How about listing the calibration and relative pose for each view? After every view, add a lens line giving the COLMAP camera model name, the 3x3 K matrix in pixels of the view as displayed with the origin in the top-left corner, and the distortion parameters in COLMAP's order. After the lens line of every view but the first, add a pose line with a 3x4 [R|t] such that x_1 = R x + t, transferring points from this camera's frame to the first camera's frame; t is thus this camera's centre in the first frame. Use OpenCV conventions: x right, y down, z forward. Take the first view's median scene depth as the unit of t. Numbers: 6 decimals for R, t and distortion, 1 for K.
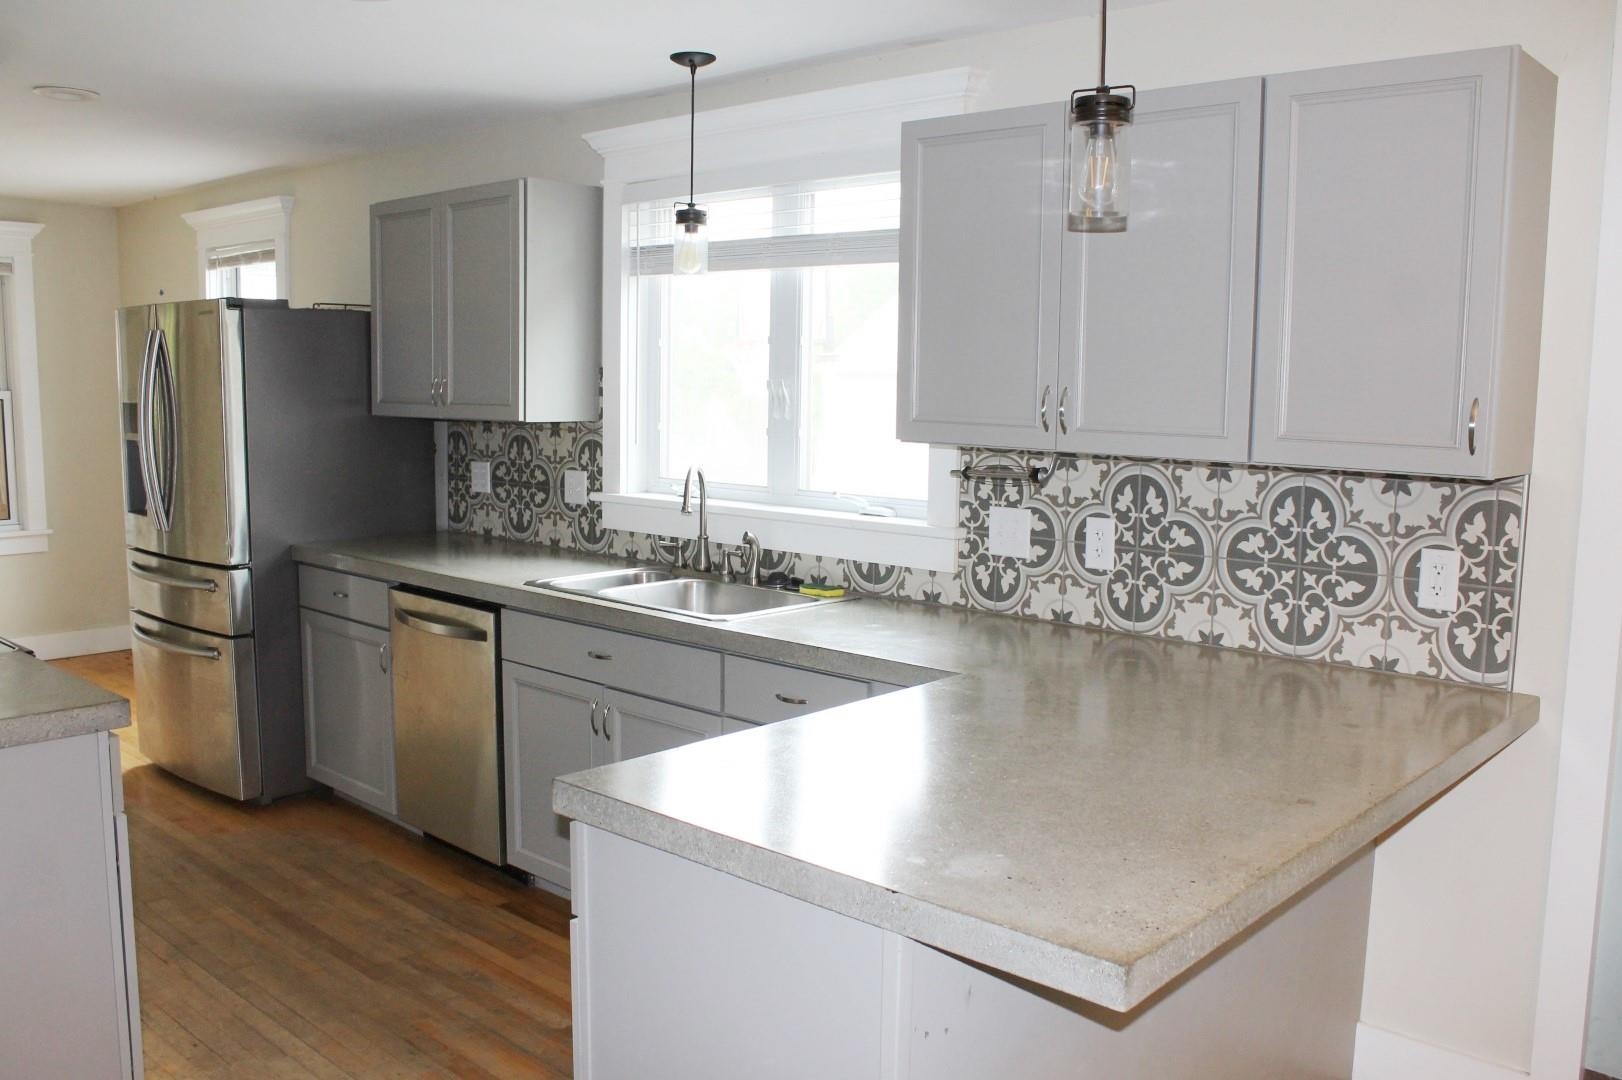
lens RADIAL K [[1384.4, 0, 832.0], [0, 1384.4, 544.3], [0, 0, 1]] dist [-0.189959, 0.147182]
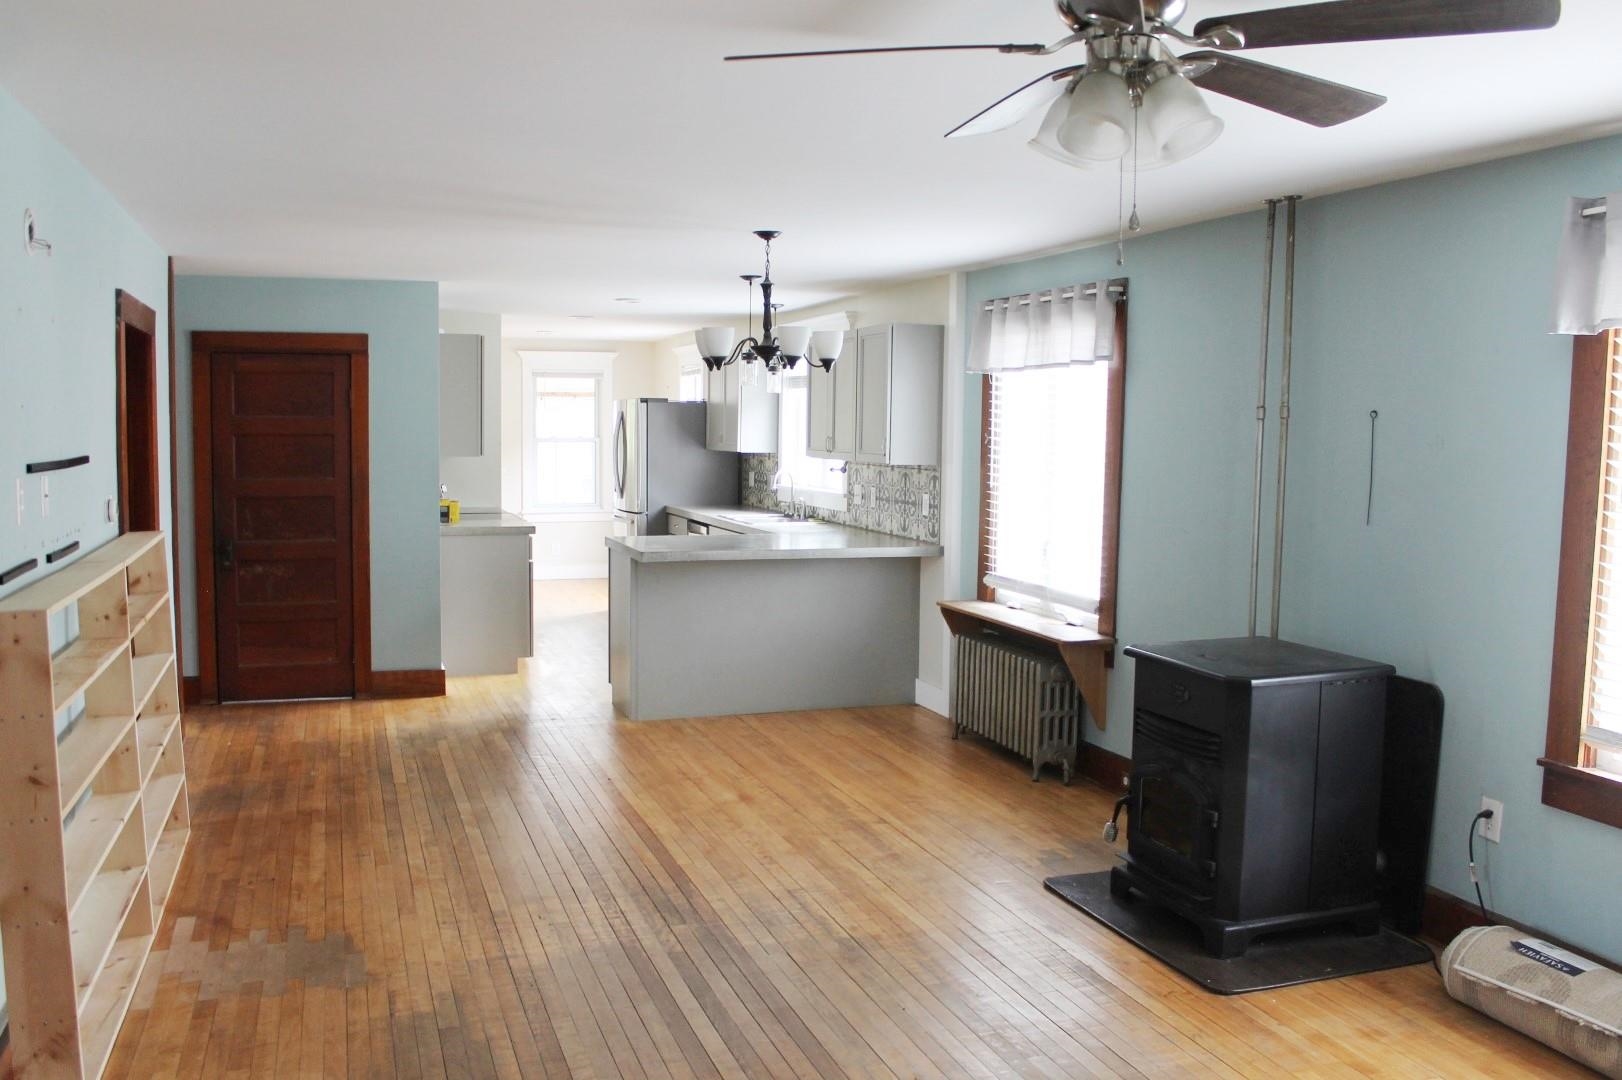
lens RADIAL K [[1384.4, 0, 832.0], [0, 1384.4, 544.3], [0, 0, 1]] dist [-0.189959, 0.147182]
pose [[0.880665, 0.038612, -0.472164, 0.968732], [-0.059532, 0.997792, -0.029440, 0.120153], [0.469985, 0.054035, 0.881019, -0.936046]]
